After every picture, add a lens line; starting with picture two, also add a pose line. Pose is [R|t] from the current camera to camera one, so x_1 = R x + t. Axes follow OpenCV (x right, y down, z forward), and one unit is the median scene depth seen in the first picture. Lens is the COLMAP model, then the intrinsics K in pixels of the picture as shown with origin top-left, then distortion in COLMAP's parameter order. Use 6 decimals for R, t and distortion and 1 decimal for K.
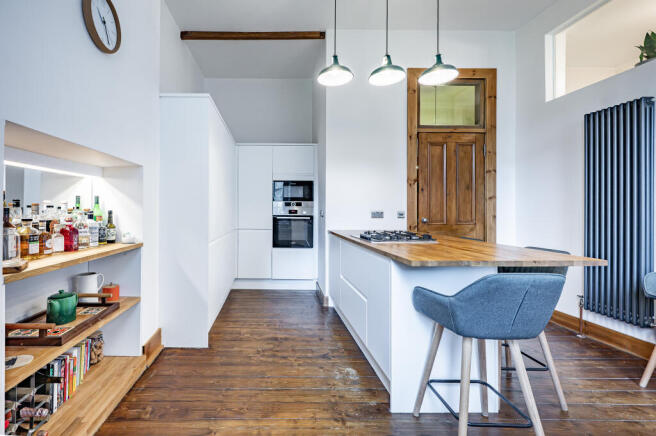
lens RADIAL K [[286.0, 0, 271.1], [0, 286.0, 208.6], [0, 0, 1]] dist [-0.001002, -0.000082]
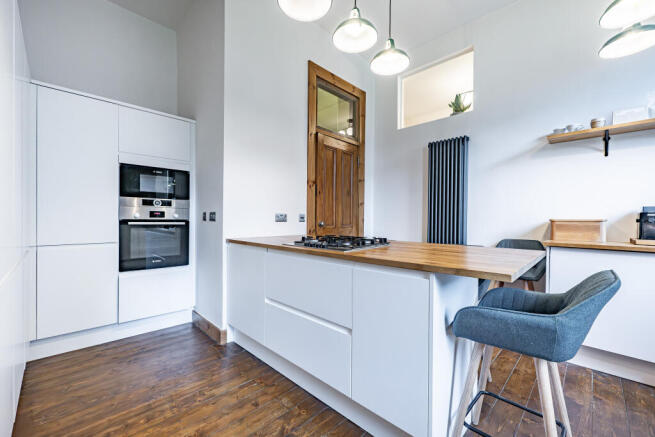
lens RADIAL K [[269.8, 0, 324.2], [0, 269.8, 221.3], [0, 0, 1]] dist [0.000514, -0.000023]
pose [[0.706268, -0.004160, 0.707933, -0.110648], [-0.007174, 0.999889, 0.013033, 0.019905], [-0.707908, -0.014283, 0.706160, 0.335204]]
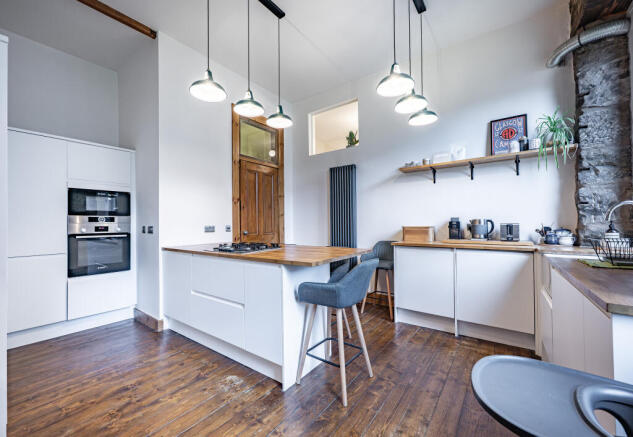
lens RADIAL K [[259.1, 0, 307.6], [0, 259.1, 221.3], [0, 0, 1]] dist [-0.000057, 0.000015]
pose [[0.606654, -0.003846, 0.794957, -0.179762], [0.012101, 0.999917, -0.004396, 0.000254], [-0.794874, 0.012287, 0.606650, 0.114667]]
